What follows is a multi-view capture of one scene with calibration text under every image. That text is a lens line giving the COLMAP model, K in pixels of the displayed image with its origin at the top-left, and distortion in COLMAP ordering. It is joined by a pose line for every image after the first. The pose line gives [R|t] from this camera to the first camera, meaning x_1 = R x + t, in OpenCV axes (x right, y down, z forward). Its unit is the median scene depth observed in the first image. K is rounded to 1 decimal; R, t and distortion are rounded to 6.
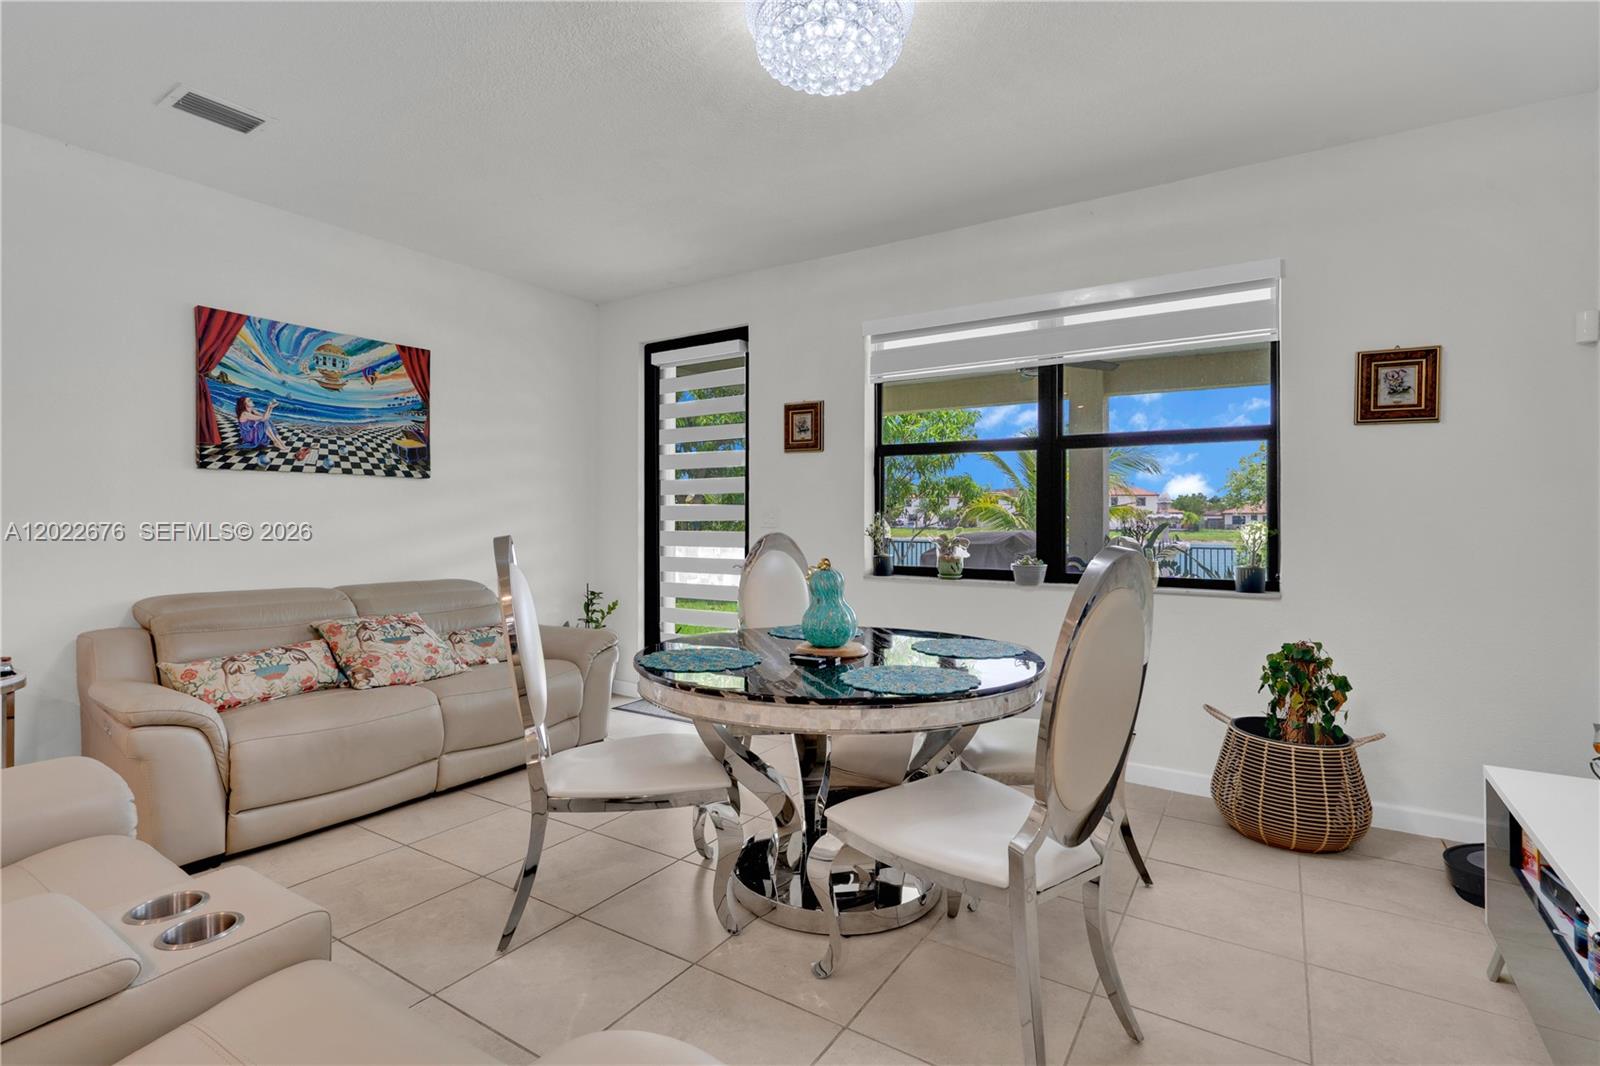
lens RADIAL K [[747.5, 0, 802.1], [0, 747.5, 507.0], [0, 0, 1]] dist [0.068305, 0.000032]
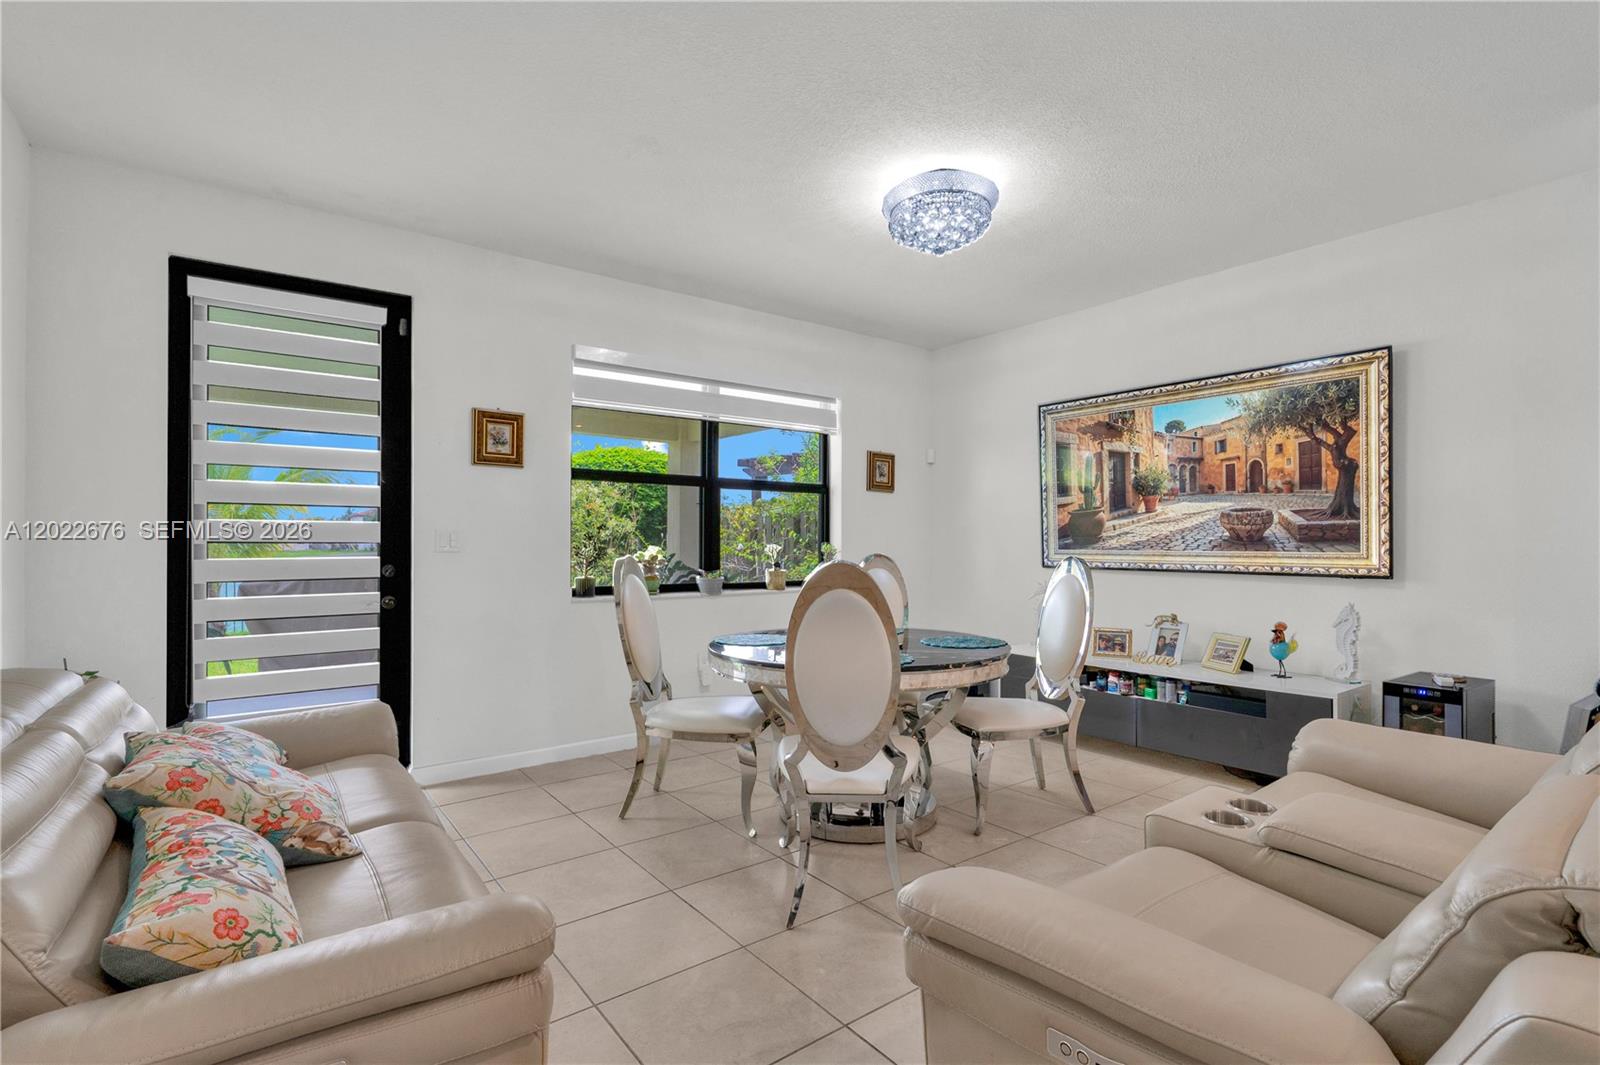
lens RADIAL K [[743.0, 0, 797.6], [0, 743.0, 524.1], [0, 0, 1]] dist [0.001279, 0.000258]
pose [[0.335286, 0.018237, 0.941940, -0.796935], [-0.008926, 0.999829, -0.016181, 0.004355], [-0.942074, -0.002983, 0.335391, 0.434042]]
